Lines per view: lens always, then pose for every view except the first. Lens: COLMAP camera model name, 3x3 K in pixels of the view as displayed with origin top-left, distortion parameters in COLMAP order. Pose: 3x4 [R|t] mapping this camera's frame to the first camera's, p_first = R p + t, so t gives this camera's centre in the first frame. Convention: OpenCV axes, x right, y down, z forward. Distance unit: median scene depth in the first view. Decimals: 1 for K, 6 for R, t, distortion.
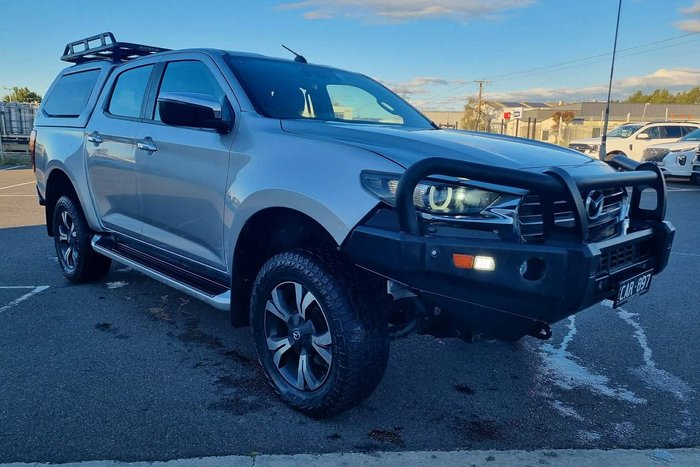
lens RADIAL K [[528.8, 0, 350.0], [0, 528.8, 221.8], [0, 0, 1]] dist [0.047289, -0.010984]
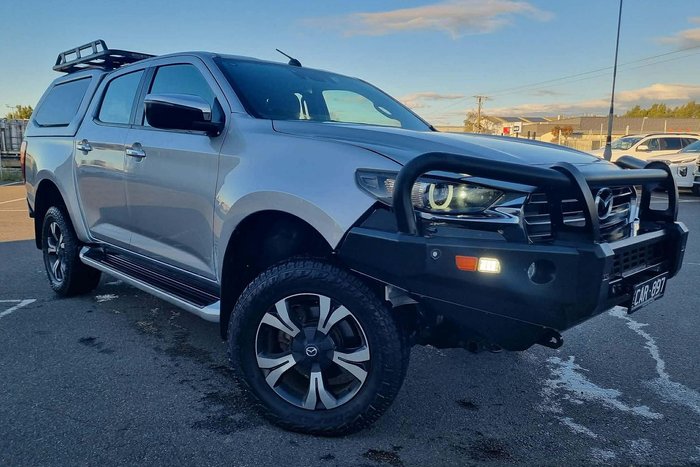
lens RADIAL K [[524.3, 0, 350.4], [0, 524.3, 217.4], [0, 0, 1]] dist [0.024829, 0.003729]
pose [[0.999935, -0.010504, -0.004427, 0.010340], [0.010301, 0.998995, -0.043631, 0.020676], [0.004881, 0.043582, 0.999038, 0.051168]]
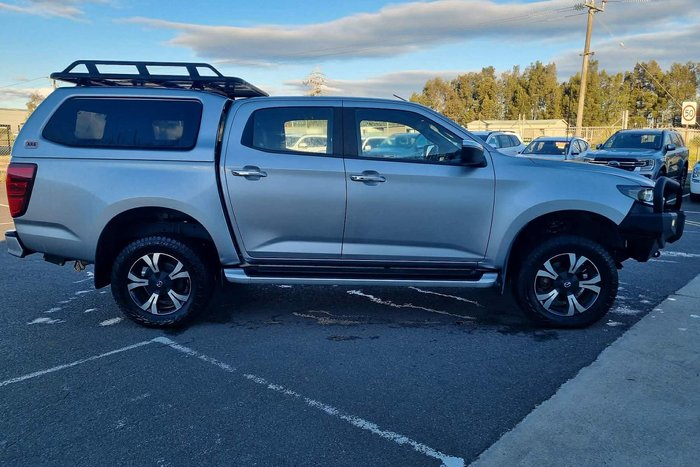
lens RADIAL K [[528.8, 0, 350.0], [0, 528.8, 221.8], [0, 0, 1]] dist [0.047289, -0.010984]
pose [[0.715366, -0.113698, 0.689438, -1.808464], [0.115464, 0.992344, 0.043844, -0.146457], [-0.689144, 0.048241, 0.723017, 0.238775]]
